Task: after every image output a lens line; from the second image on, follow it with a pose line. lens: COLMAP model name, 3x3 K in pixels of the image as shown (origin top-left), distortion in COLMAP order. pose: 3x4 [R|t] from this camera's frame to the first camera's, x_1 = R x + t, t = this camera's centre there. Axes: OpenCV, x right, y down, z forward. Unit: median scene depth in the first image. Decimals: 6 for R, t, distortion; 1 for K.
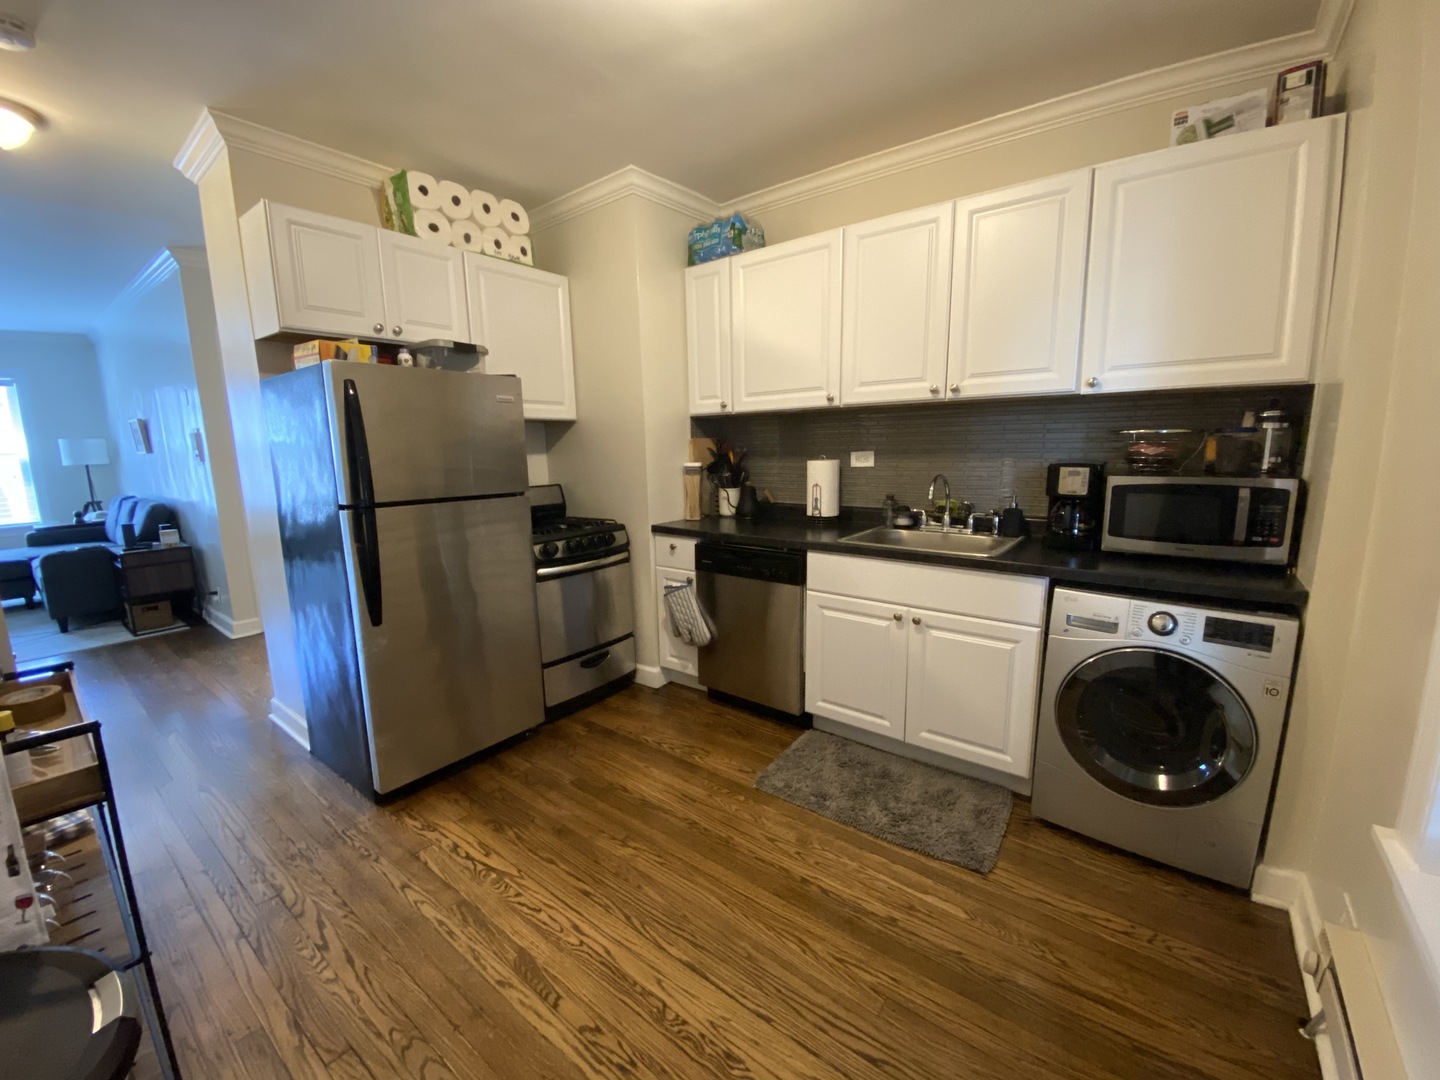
lens RADIAL K [[581.1, 0, 710.7], [0, 581.1, 539.3], [0, 0, 1]] dist [0.048972, -0.038999]
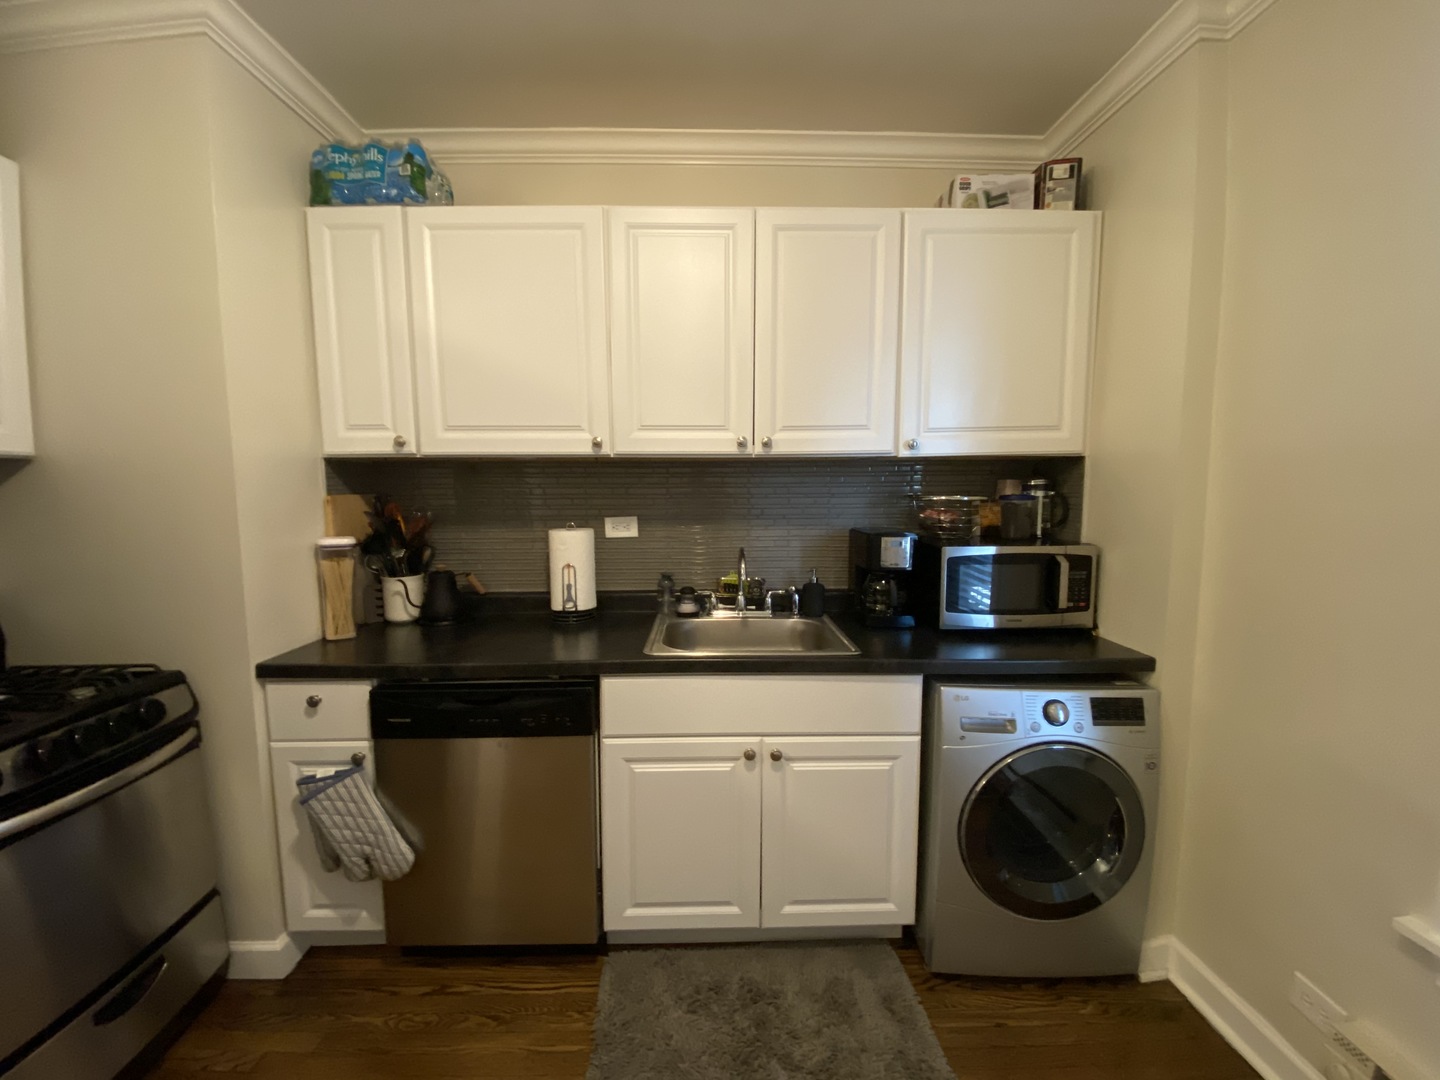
lens RADIAL K [[579.5, 0, 715.4], [0, 579.5, 539.3], [0, 0, 1]] dist [0.025989, -0.022521]
pose [[0.780538, -0.041222, 0.623748, -0.117006], [0.094455, 0.994144, -0.052496, -0.078922], [-0.617931, 0.099891, 0.779861, 0.388585]]
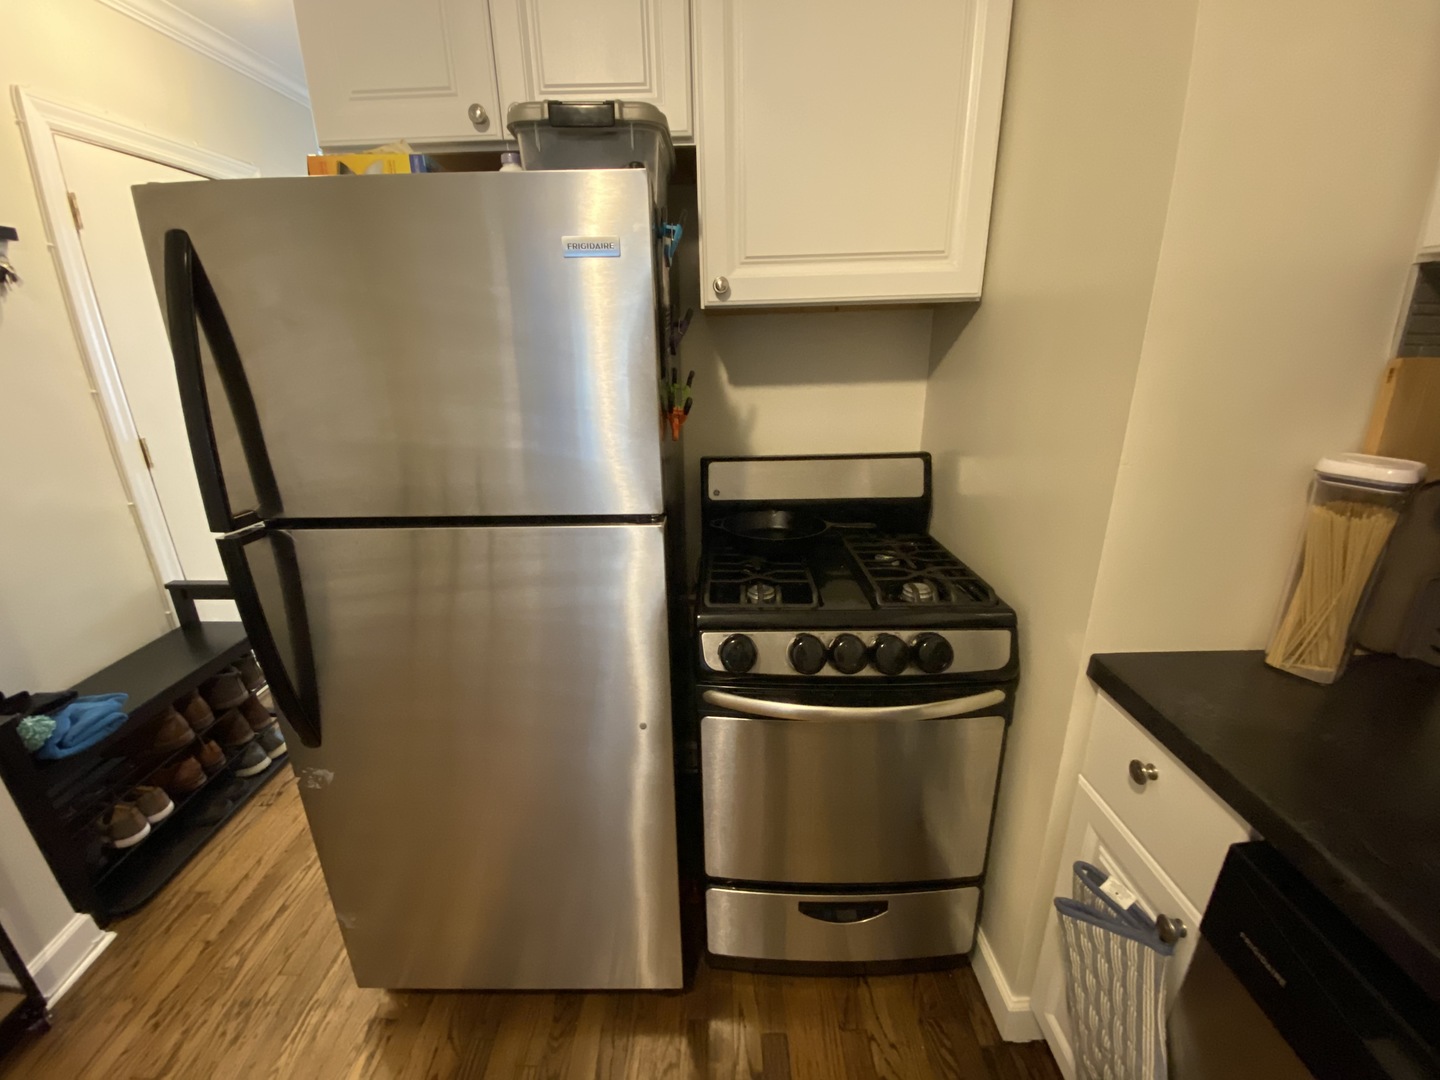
lens RADIAL K [[579.5, 0, 715.4], [0, 579.5, 539.3], [0, 0, 1]] dist [0.025989, -0.022521]
pose [[0.615459, 0.261010, -0.743696, -0.014413], [-0.114826, 0.963201, 0.243022, -0.152679], [0.779760, -0.064174, 0.622781, 0.754599]]
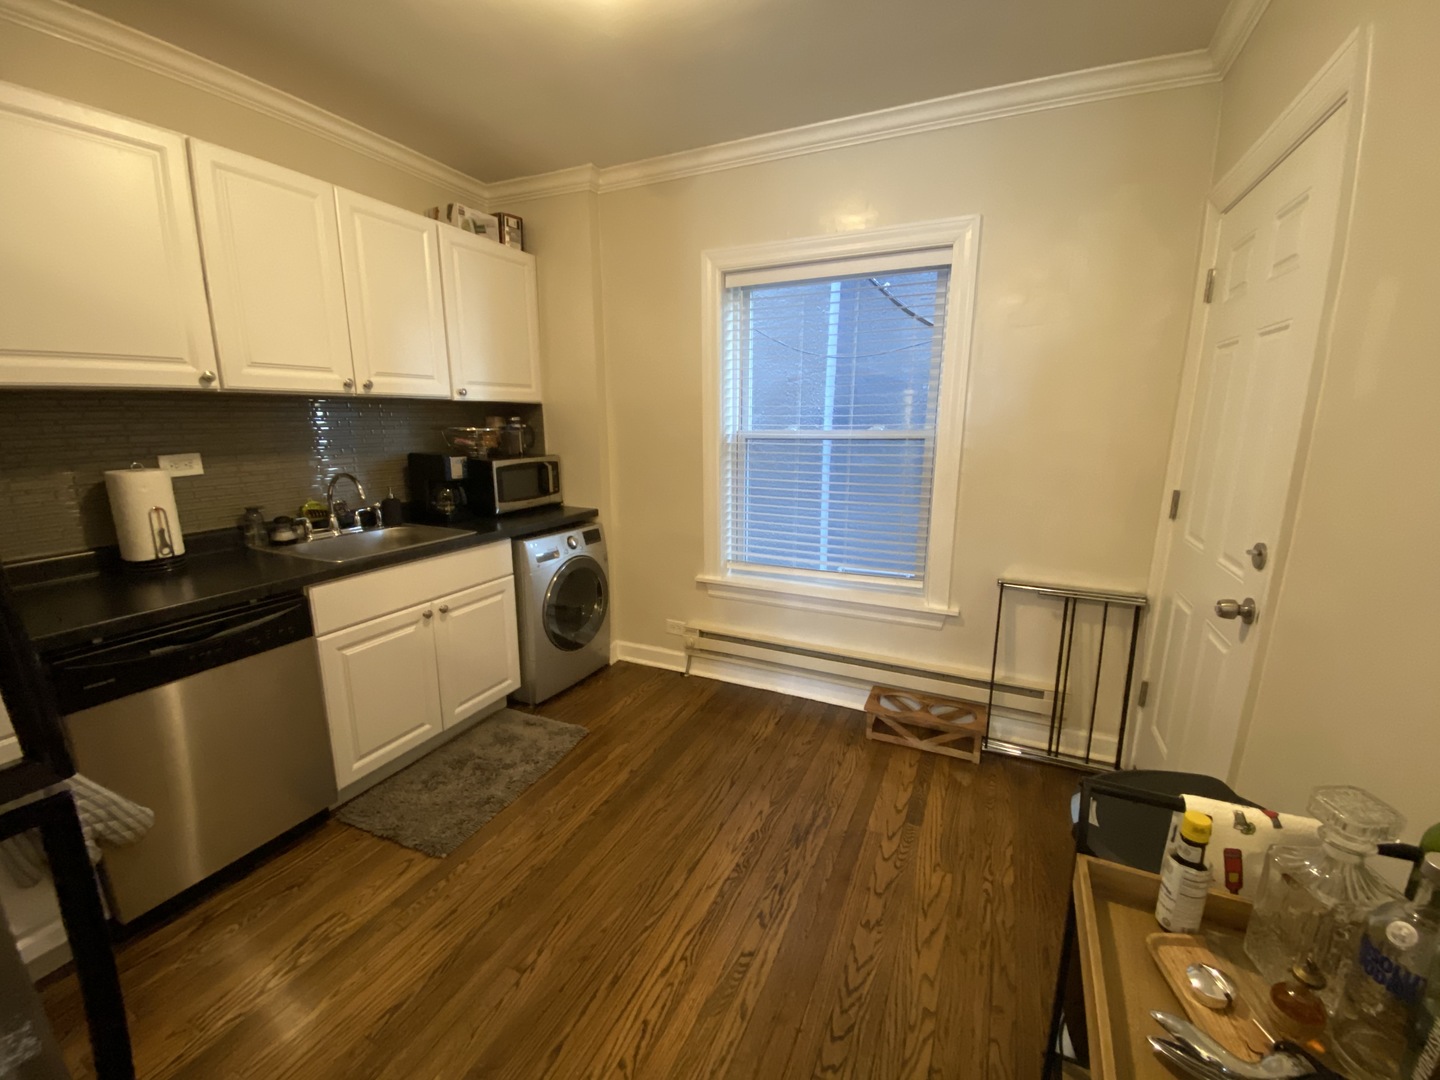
lens RADIAL K [[581.1, 0, 710.7], [0, 581.1, 539.3], [0, 0, 1]] dist [0.048972, -0.038999]
pose [[-0.208649, -0.181338, 0.961032, -0.616851], [0.169485, 0.961087, 0.218145, -0.108844], [-0.963193, 0.208396, -0.169796, 0.581606]]
